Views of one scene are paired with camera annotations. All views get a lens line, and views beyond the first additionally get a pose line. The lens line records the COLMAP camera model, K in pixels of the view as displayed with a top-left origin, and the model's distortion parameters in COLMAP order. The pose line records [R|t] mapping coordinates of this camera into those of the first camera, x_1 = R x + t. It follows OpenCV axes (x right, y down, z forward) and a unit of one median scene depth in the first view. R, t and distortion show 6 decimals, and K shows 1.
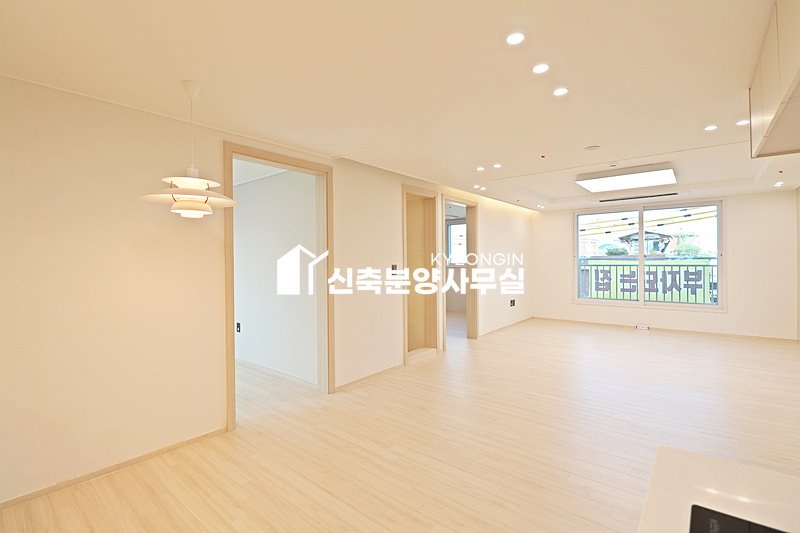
lens RADIAL K [[374.2, 0, 398.5], [0, 374.2, 258.6], [0, 0, 1]] dist [-0.000596, -0.011911]
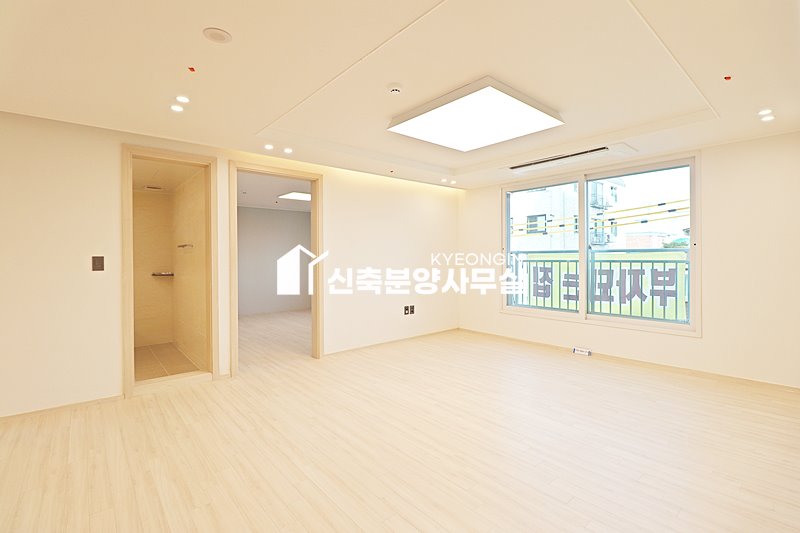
lens RADIAL K [[374.2, 0, 398.5], [0, 374.2, 258.6], [0, 0, 1]] dist [-0.000596, -0.011911]
pose [[0.984226, 0.003470, -0.176880, 0.436348], [-0.001923, 0.999958, 0.008919, 0.008067], [0.176903, -0.008438, 0.984192, 0.266026]]
